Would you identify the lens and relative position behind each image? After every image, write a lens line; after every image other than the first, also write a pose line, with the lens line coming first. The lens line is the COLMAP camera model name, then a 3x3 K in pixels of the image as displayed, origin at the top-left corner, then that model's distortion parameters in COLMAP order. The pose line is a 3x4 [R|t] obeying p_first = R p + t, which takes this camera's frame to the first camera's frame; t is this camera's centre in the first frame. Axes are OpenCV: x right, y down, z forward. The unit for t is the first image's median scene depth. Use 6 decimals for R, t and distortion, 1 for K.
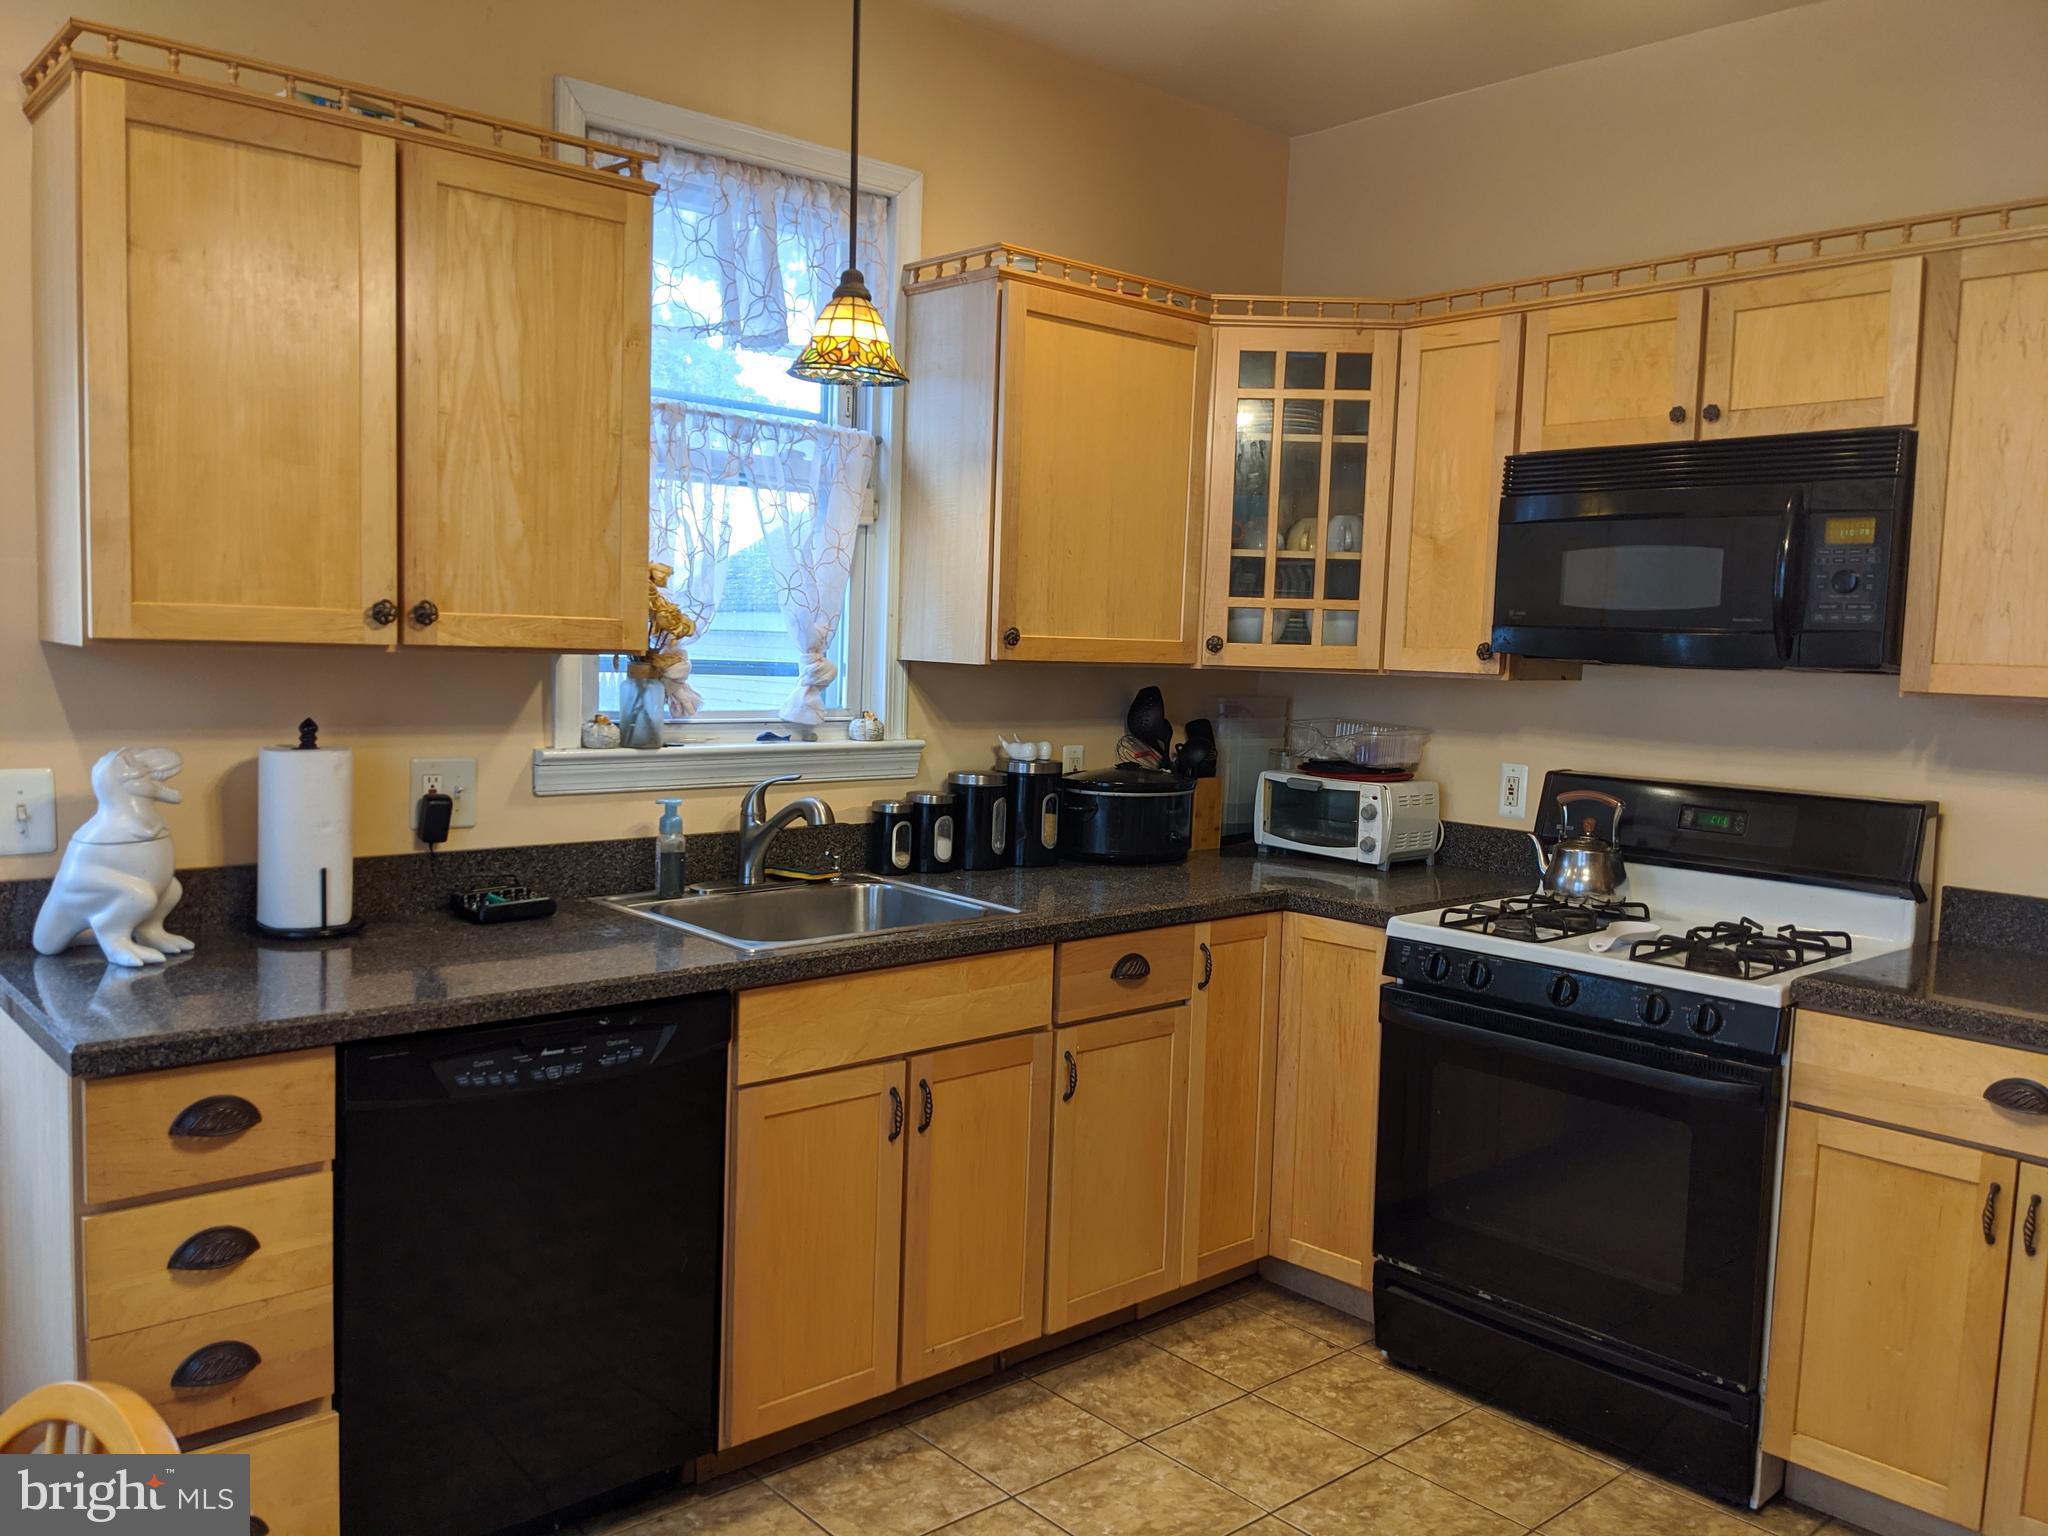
lens RADIAL K [[1652.0, 0, 1029.8], [0, 1652.0, 776.0], [0, 0, 1]] dist [0.080477, -0.135045]
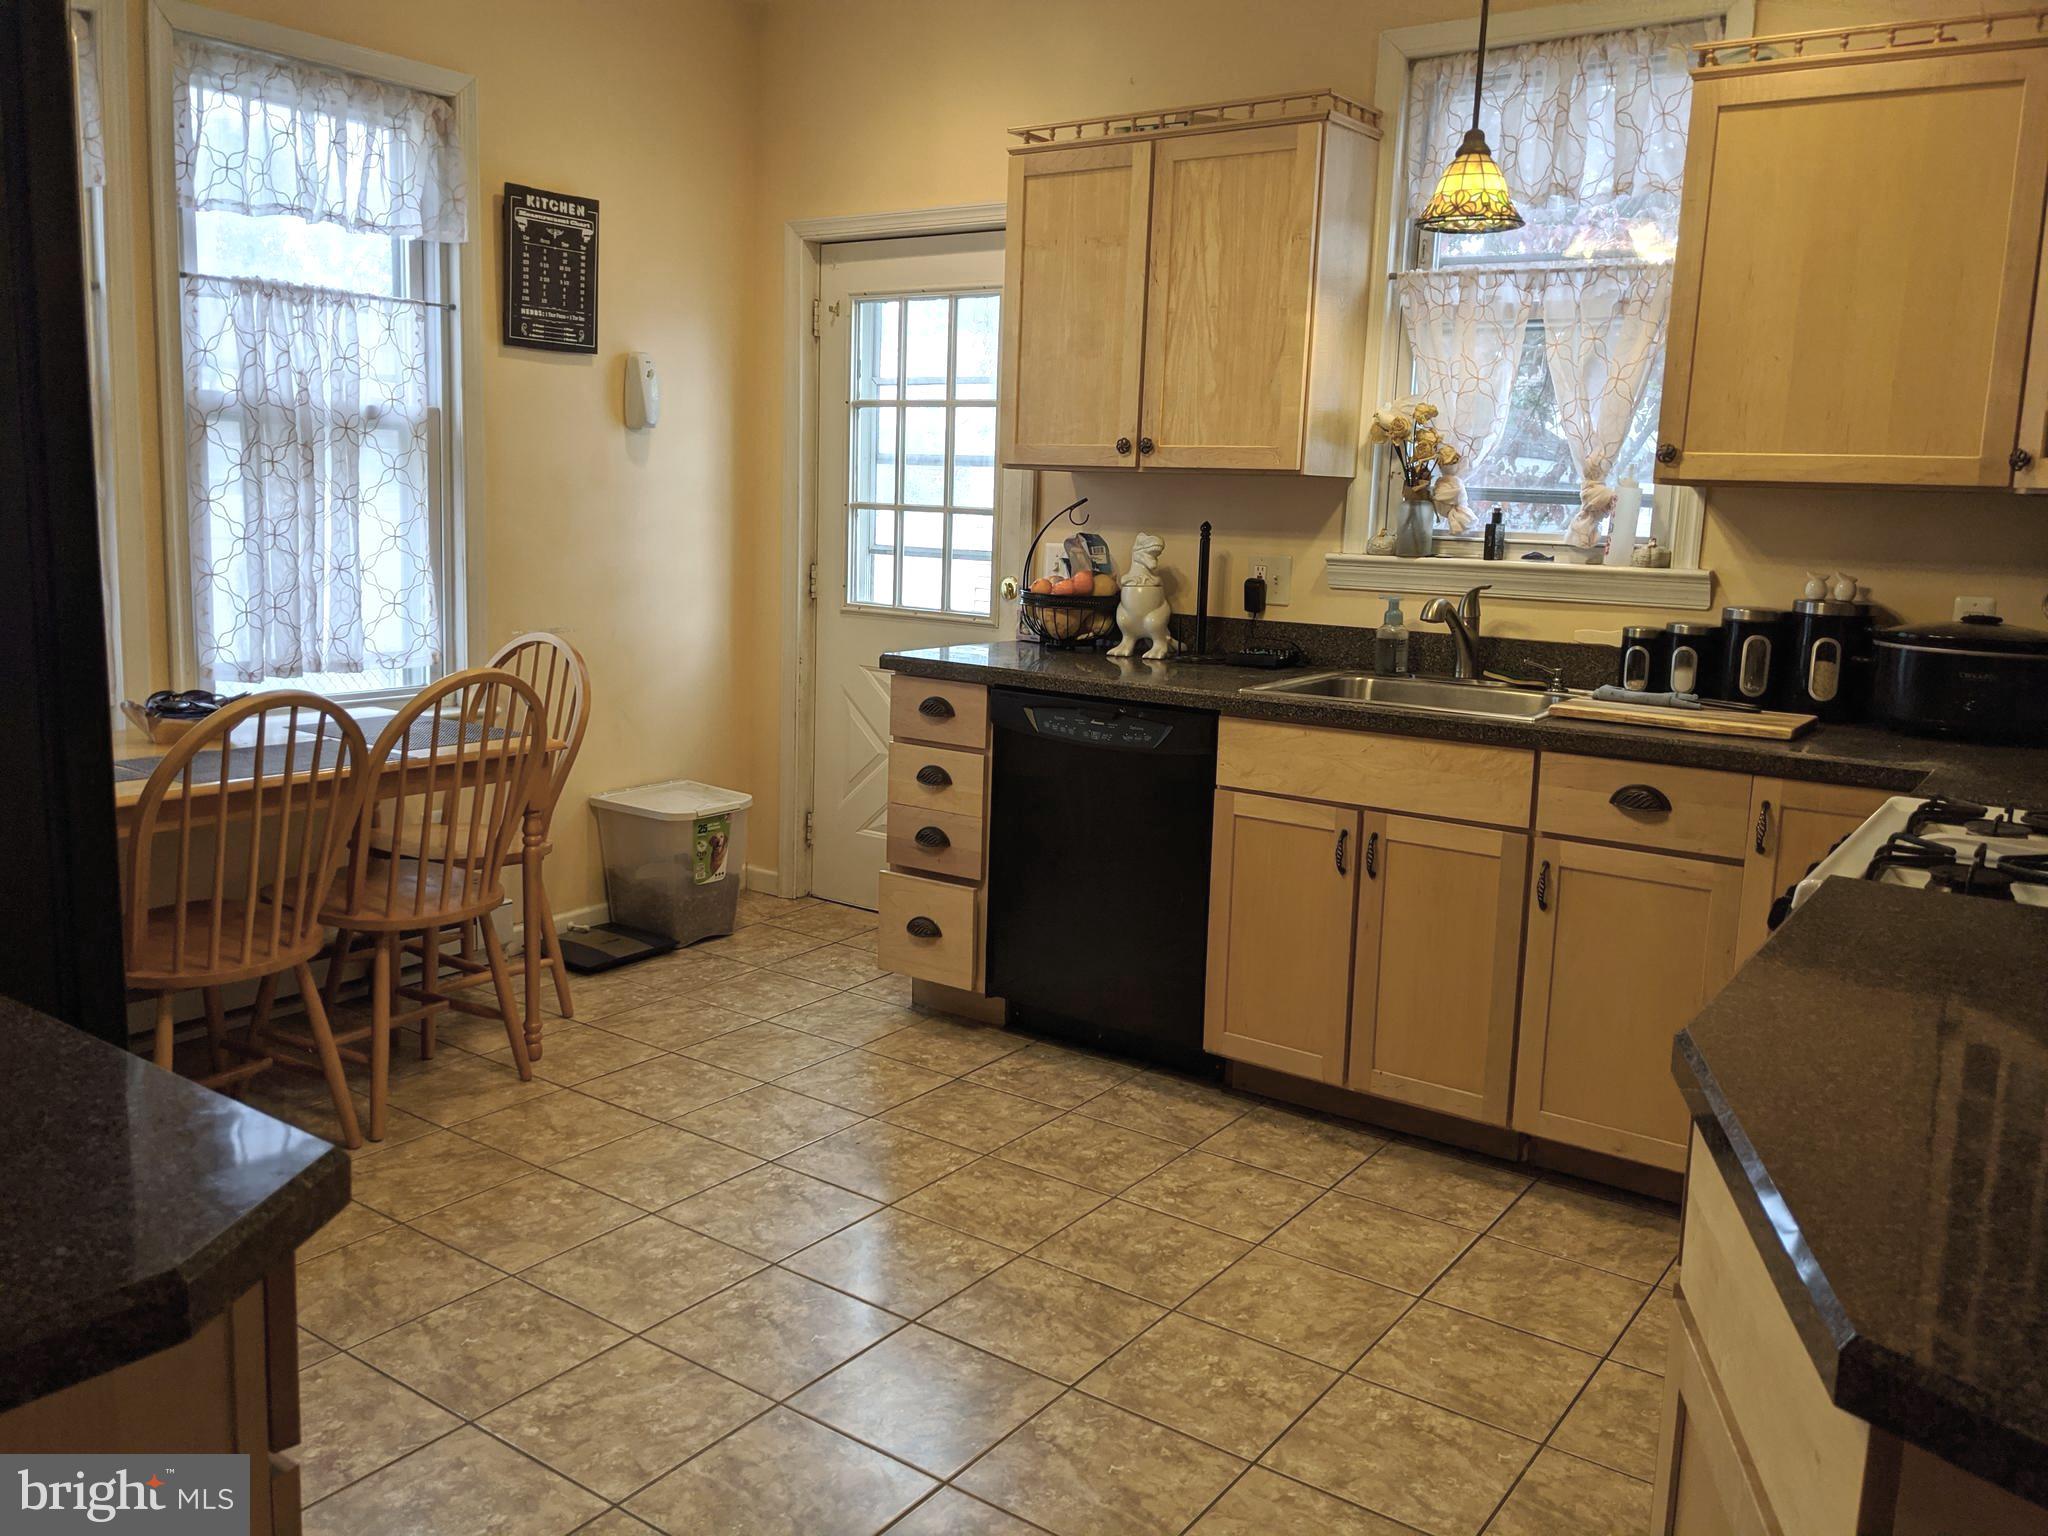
lens RADIAL K [[1630.8, 0, 976.4], [0, 1630.8, 749.4], [0, 0, 1]] dist [0.047139, -0.075319]
pose [[0.192500, 0.123273, -0.973523, 0.905038], [-0.114308, 0.988141, 0.102521, 0.036155], [0.974617, 0.091546, 0.204308, 0.445402]]
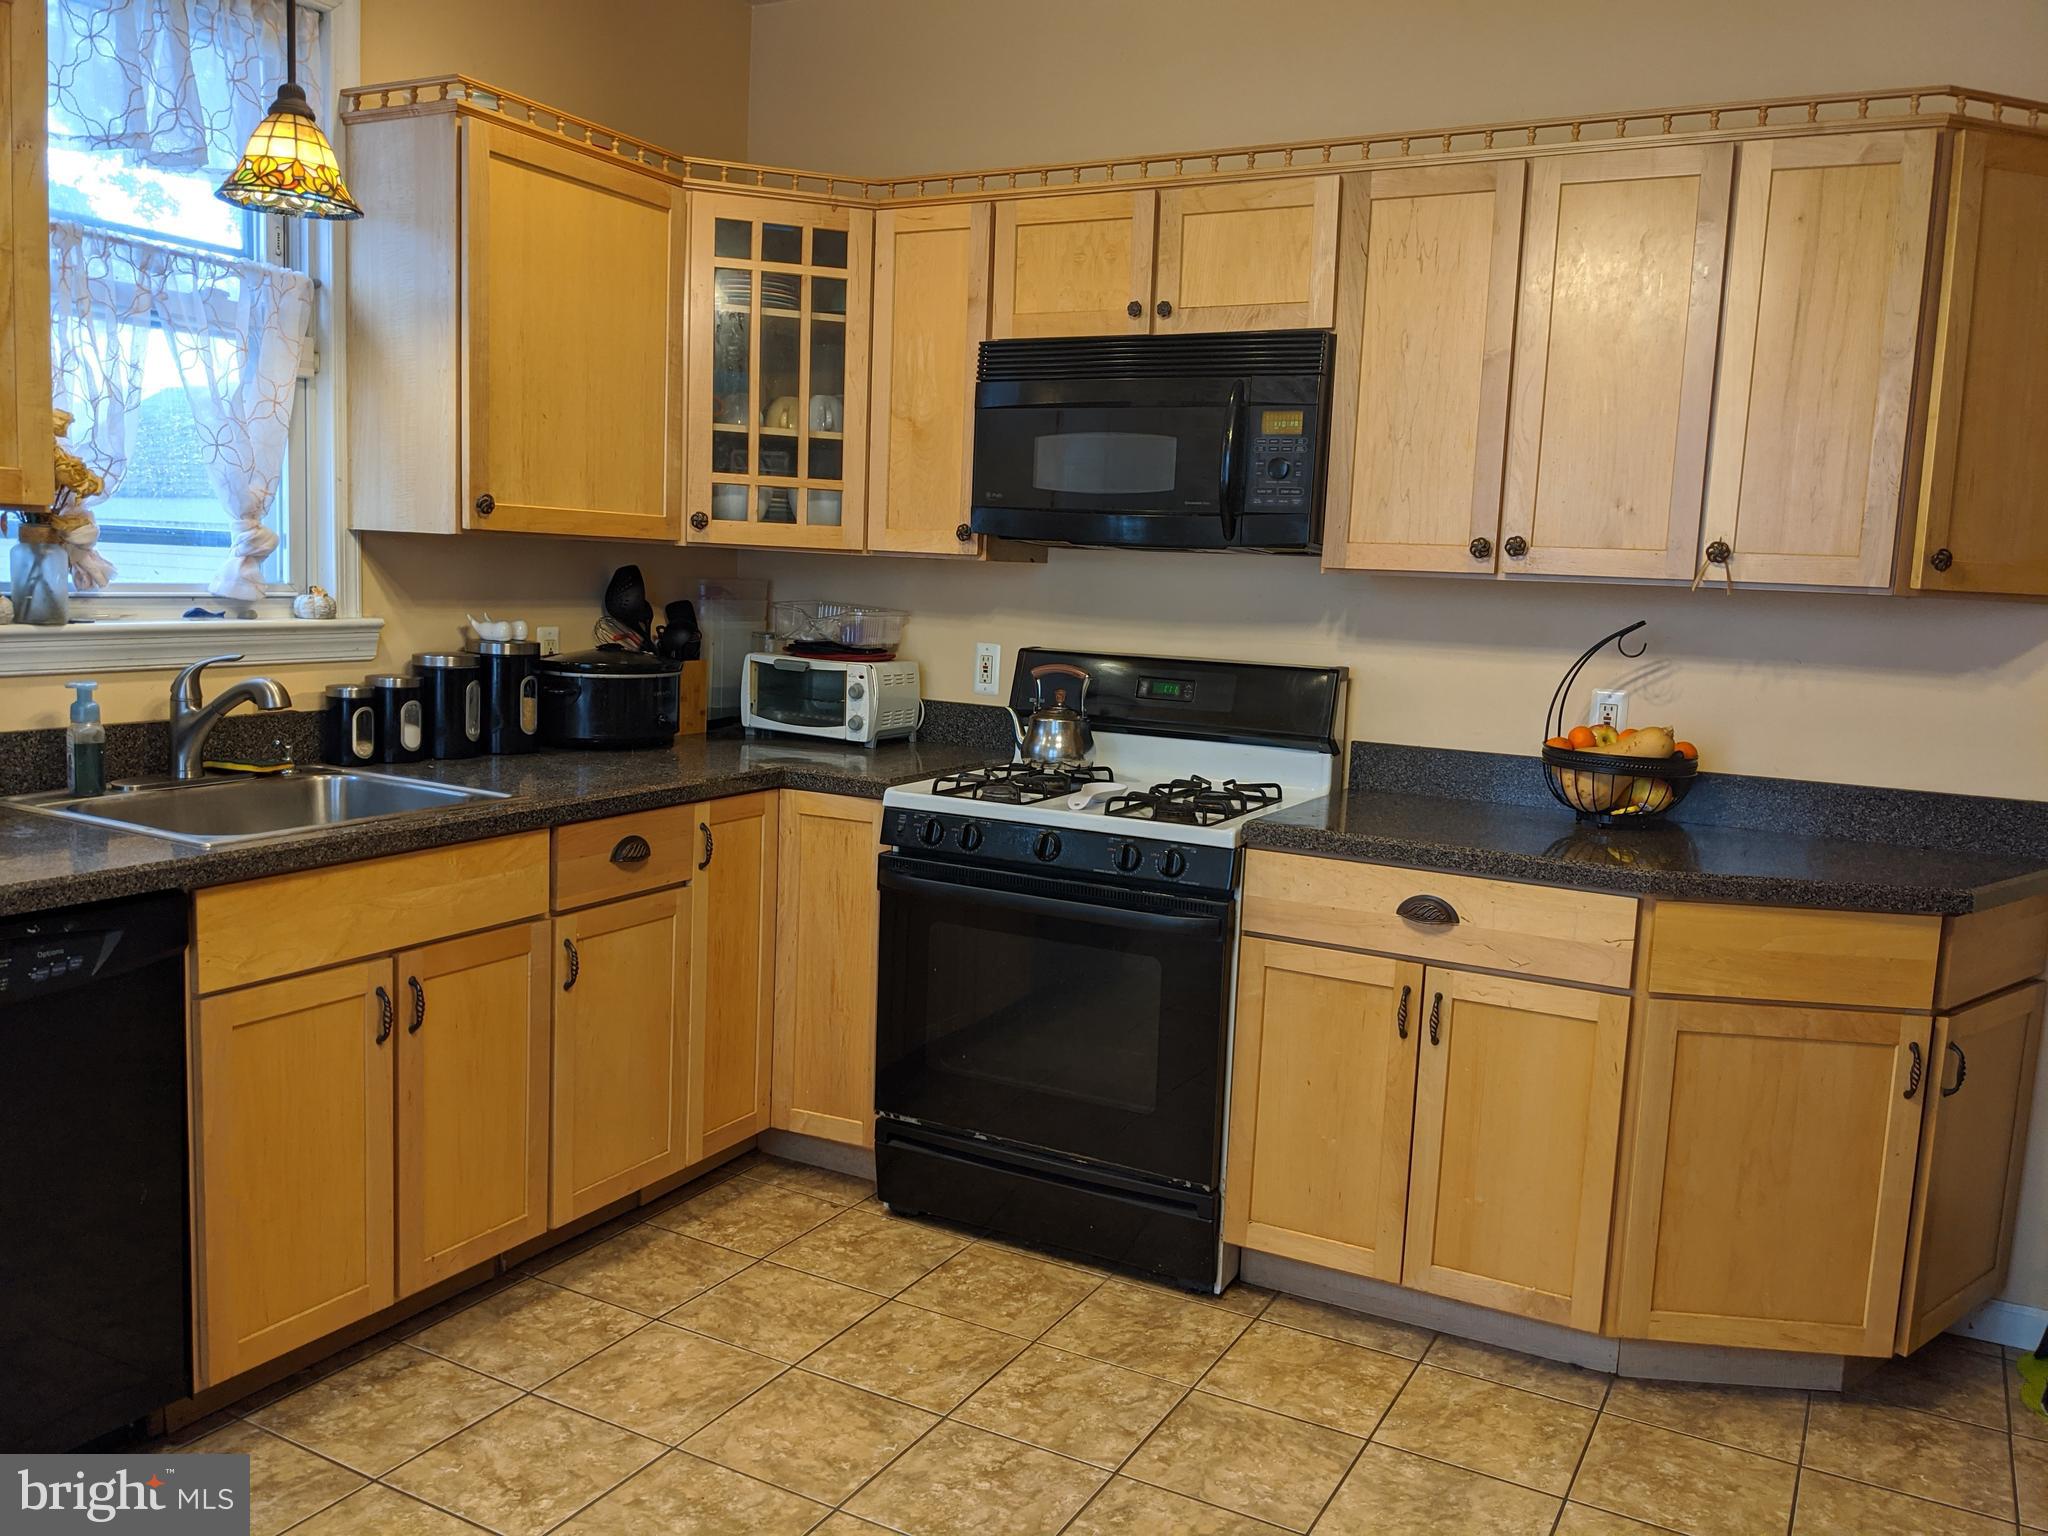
lens RADIAL K [[1652.0, 0, 1029.8], [0, 1652.0, 776.0], [0, 0, 1]] dist [0.080477, -0.135045]
pose [[0.939601, -0.035268, 0.340451, -0.049608], [0.018033, 0.998396, 0.053659, 0.024452], [-0.341798, -0.044279, 0.938730, 0.004587]]
